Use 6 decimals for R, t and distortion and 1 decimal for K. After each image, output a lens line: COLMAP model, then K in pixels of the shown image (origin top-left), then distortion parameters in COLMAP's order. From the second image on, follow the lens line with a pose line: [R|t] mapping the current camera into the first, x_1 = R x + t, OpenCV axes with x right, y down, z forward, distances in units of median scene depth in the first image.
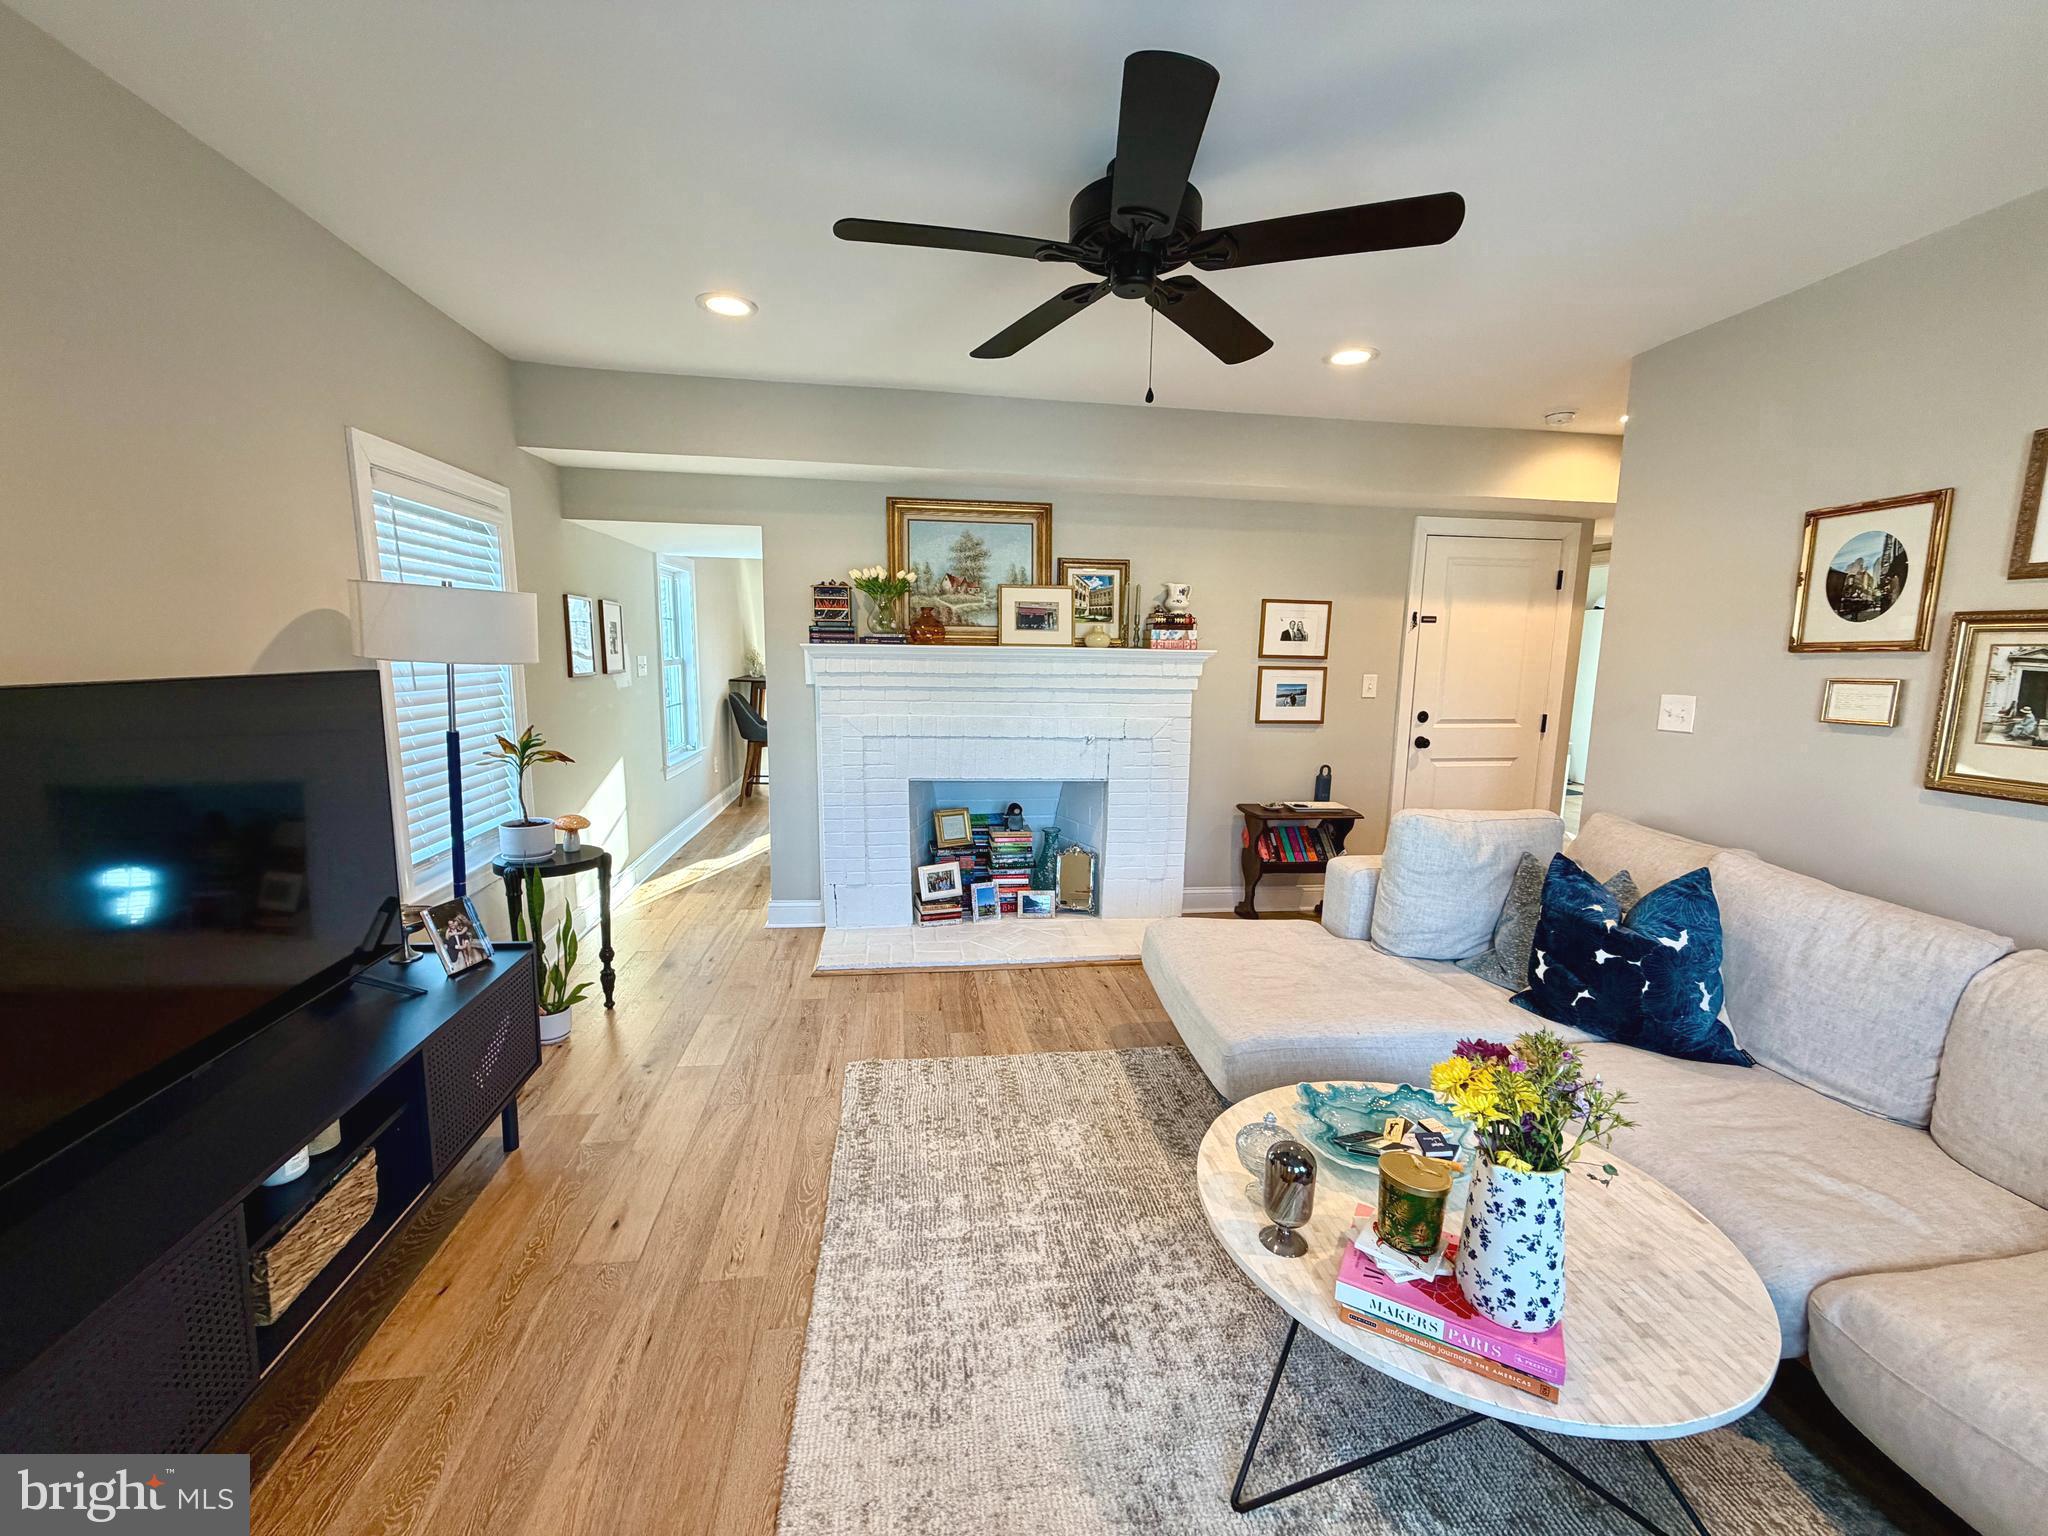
lens RADIAL K [[836.4, 0, 1029.7], [0, 836.4, 771.5], [0, 0, 1]] dist [0.000003, 0.000113]
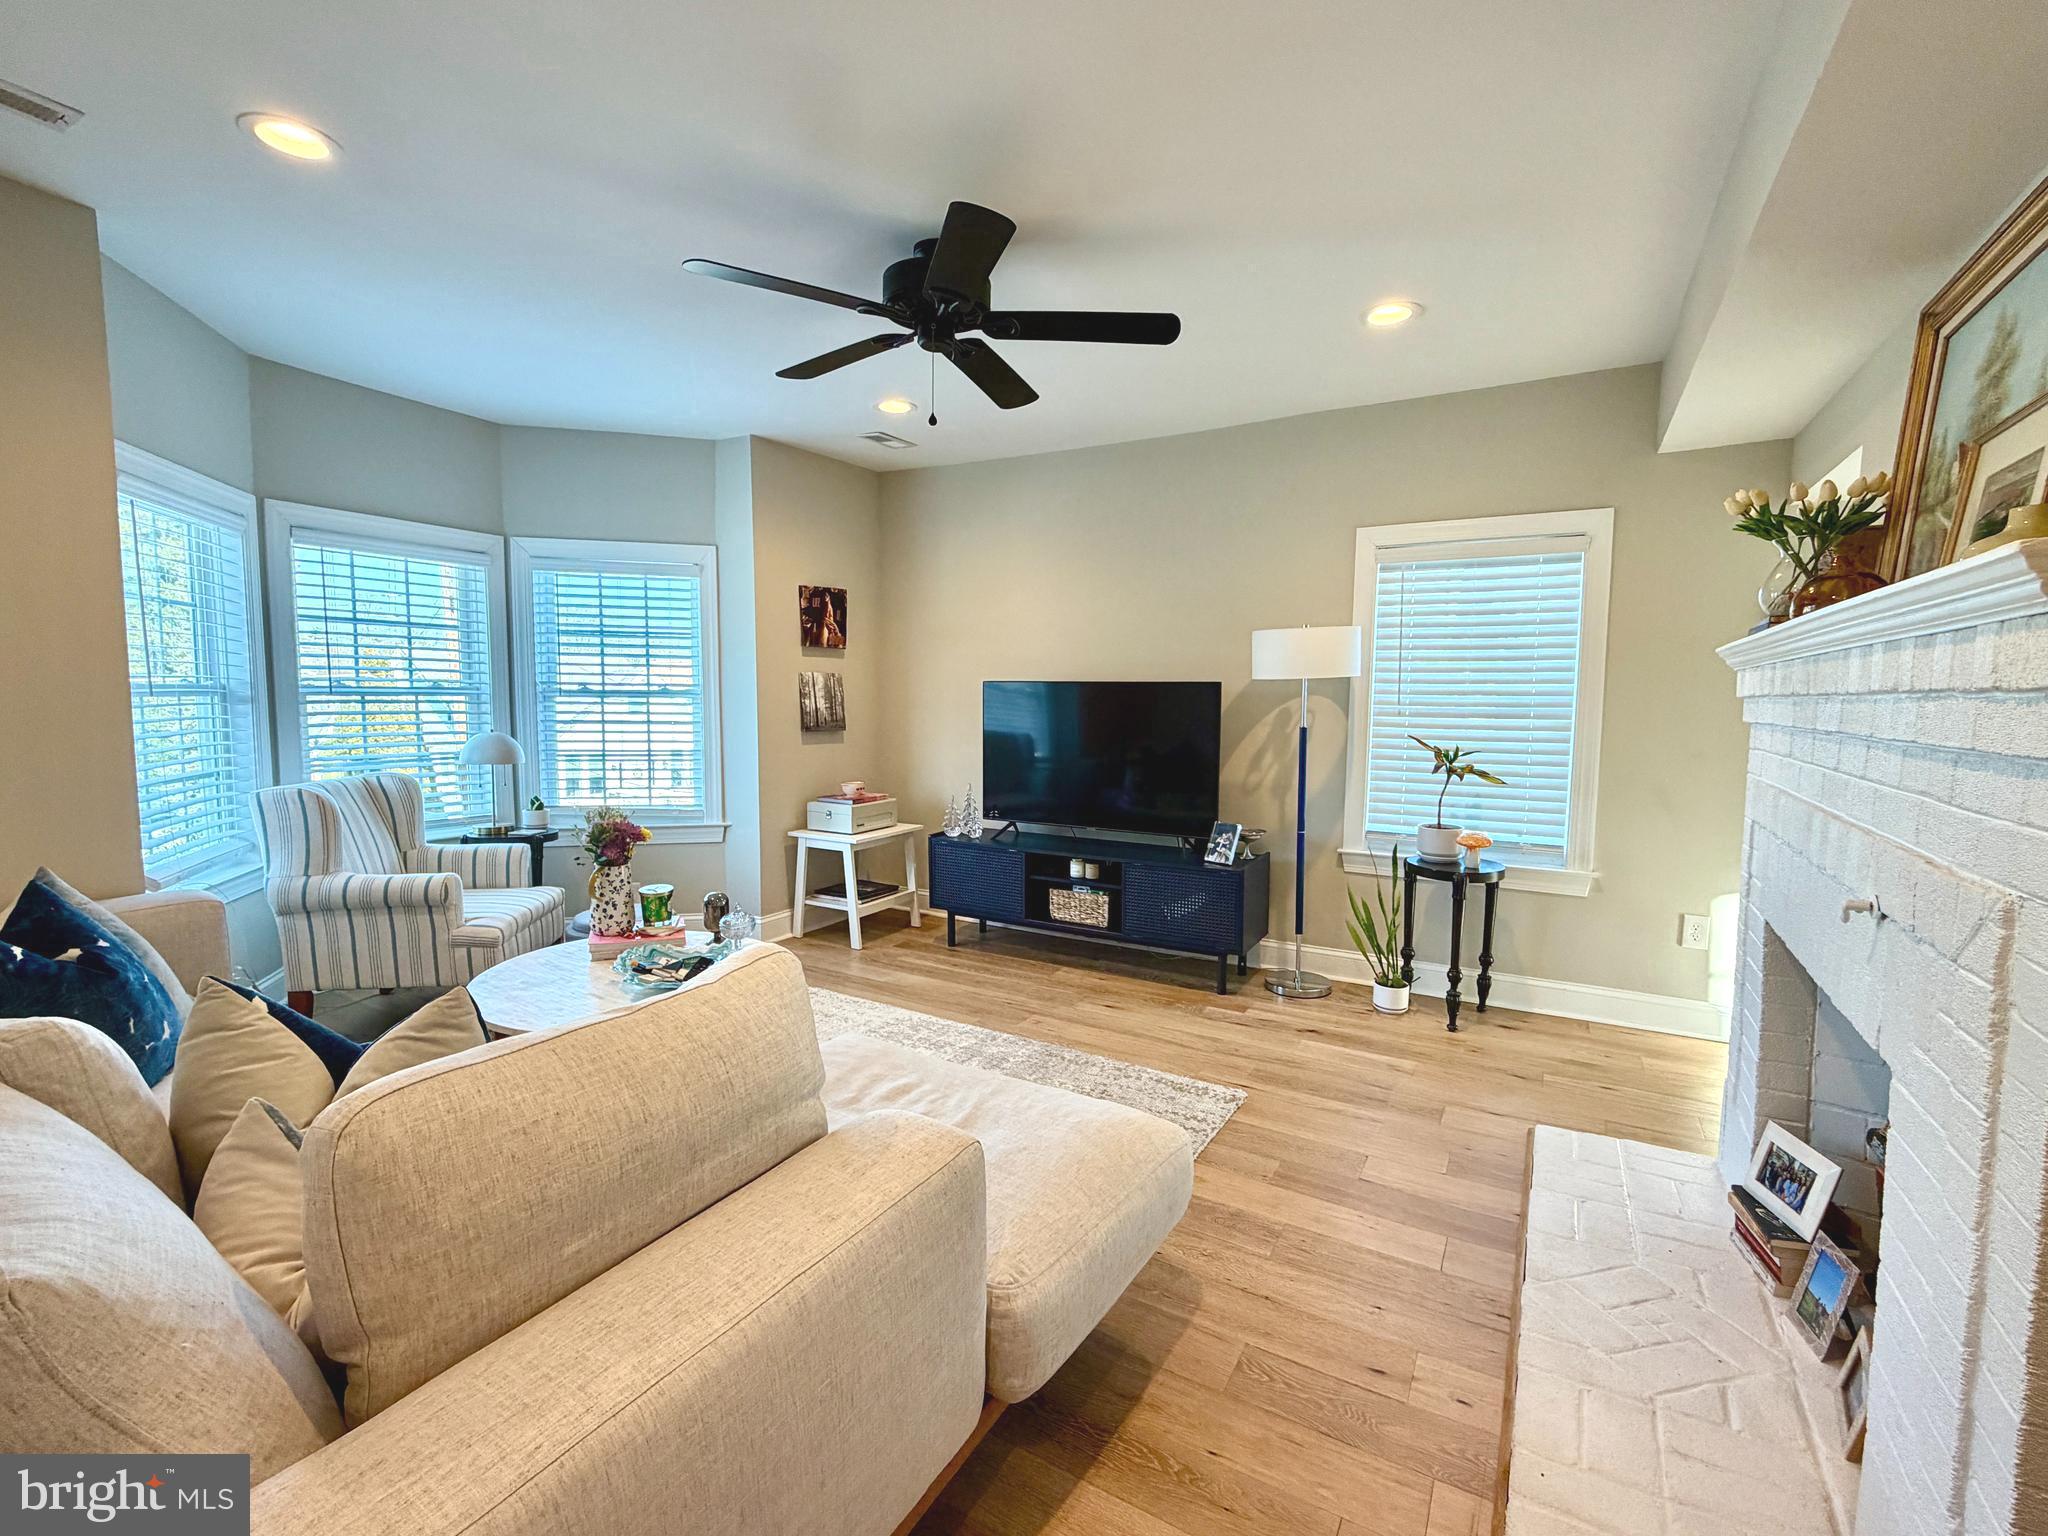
lens RADIAL K [[903.6, 0, 1017.1], [0, 903.6, 767.7], [0, 0, 1]] dist [0.001996, 0.000344]
pose [[-0.635713, 0.038732, -0.770954, 0.861040], [-0.135641, 0.977596, 0.160960, -0.165896], [0.759915, 0.206897, -0.616216, 1.613934]]
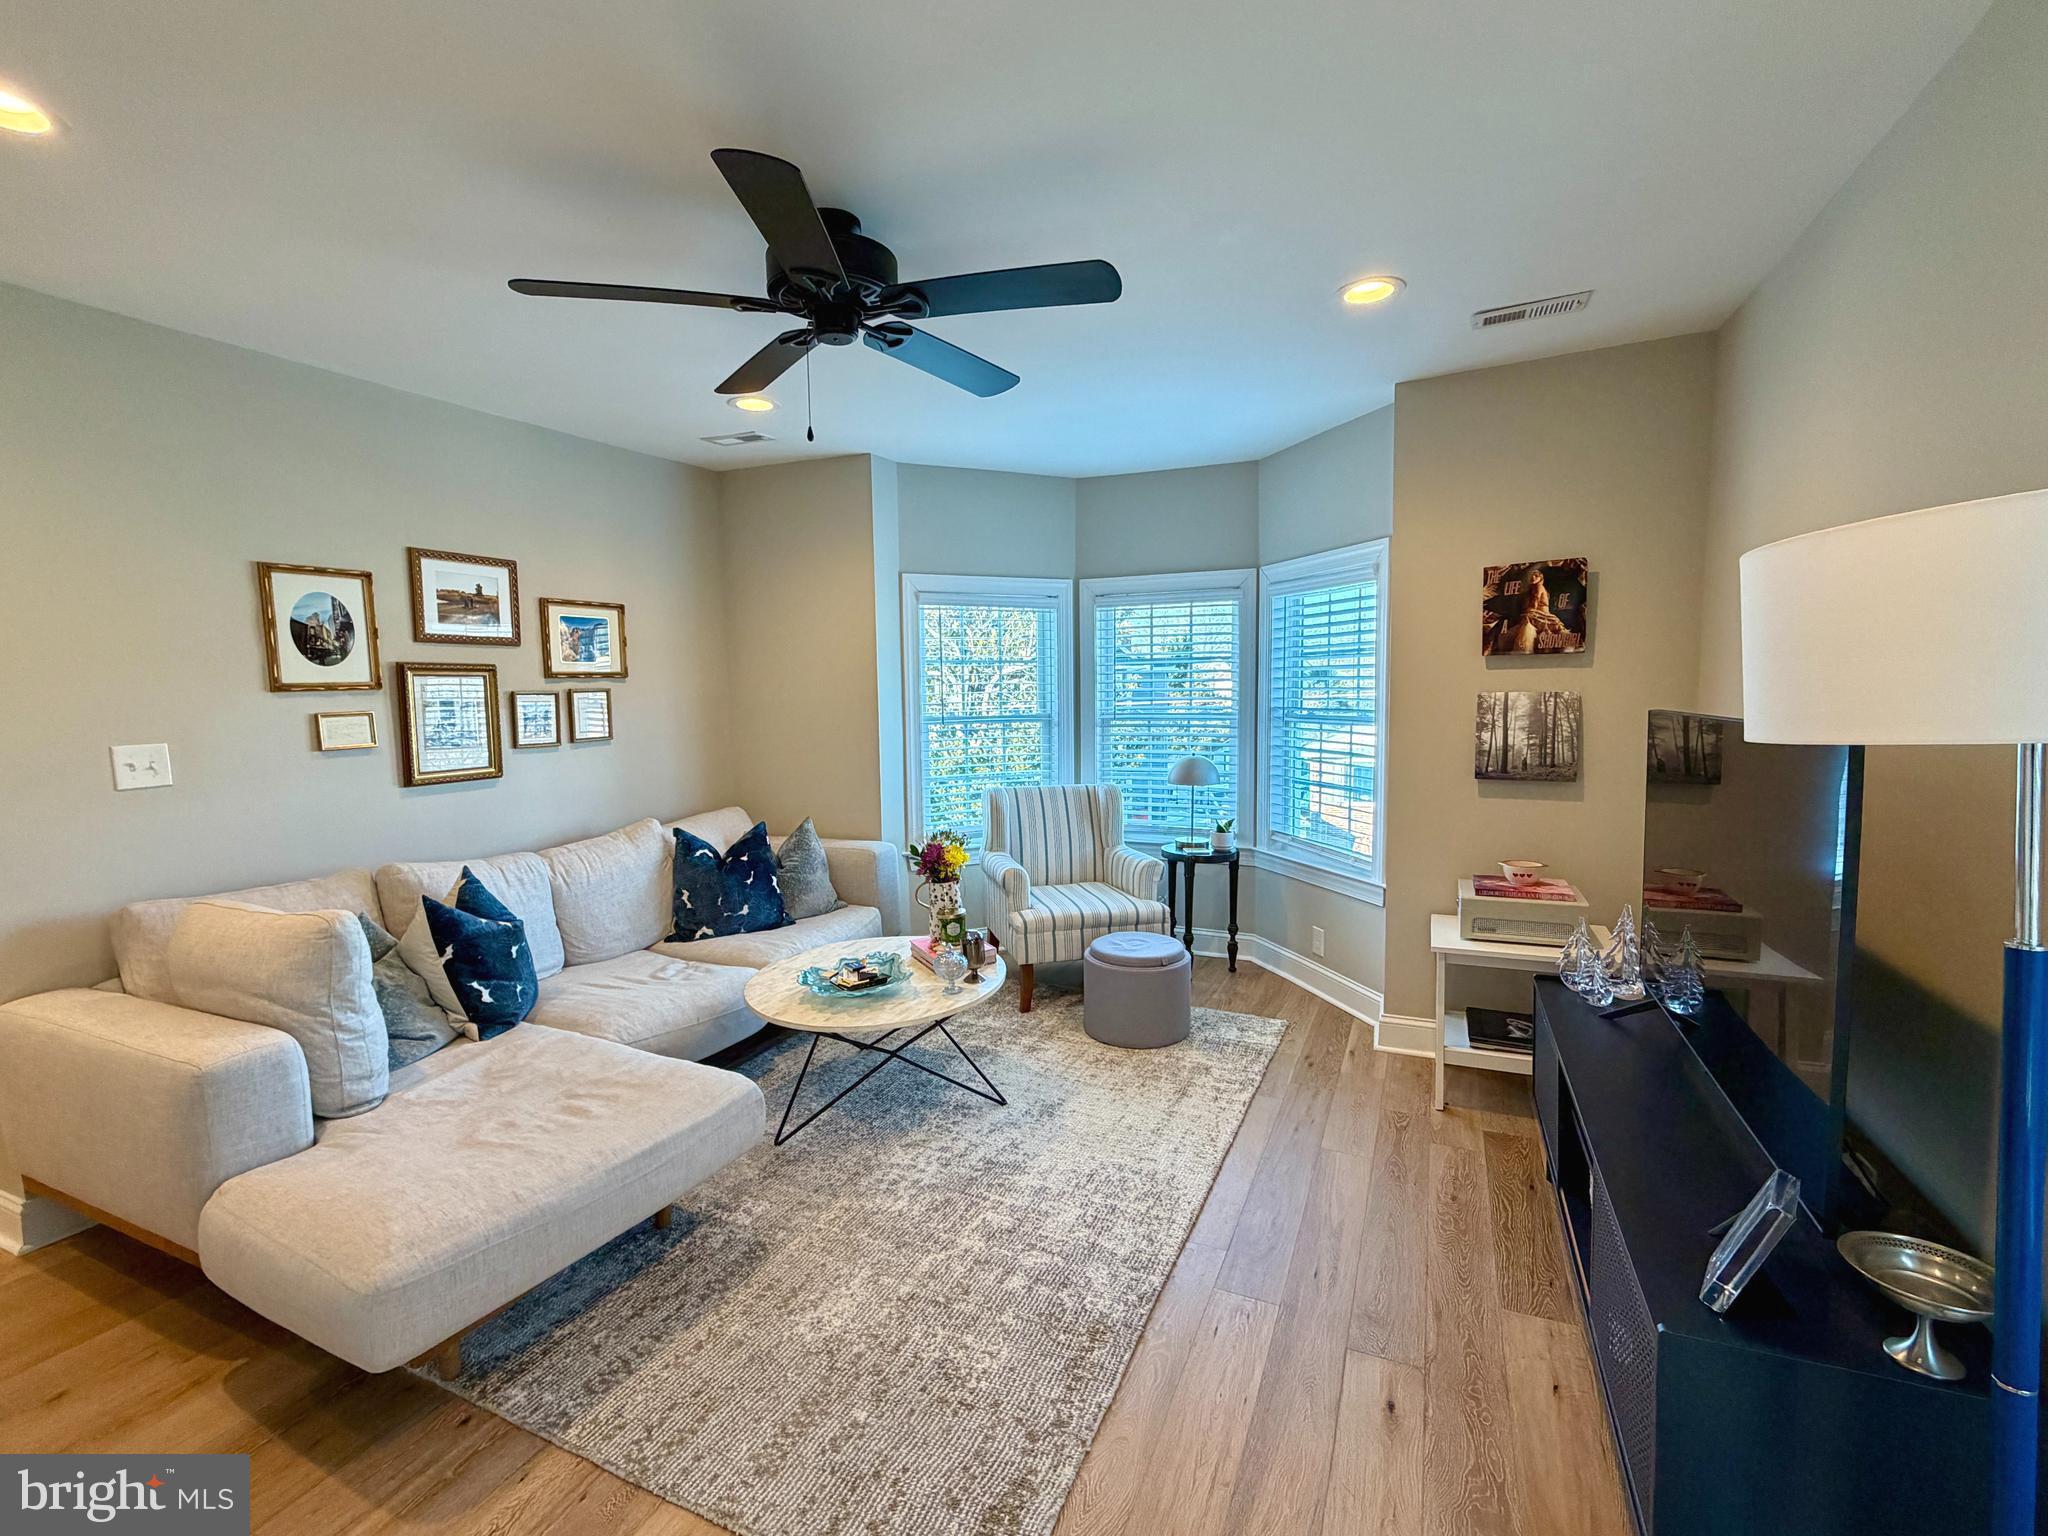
lens RADIAL K [[903.6, 0, 1017.1], [0, 903.6, 767.7], [0, 0, 1]] dist [0.001996, 0.000344]
pose [[-0.837869, -0.051574, 0.543429, -0.545262], [0.080642, 0.972909, 0.216670, -0.232080], [-0.539881, 0.225364, -0.811011, 1.510517]]
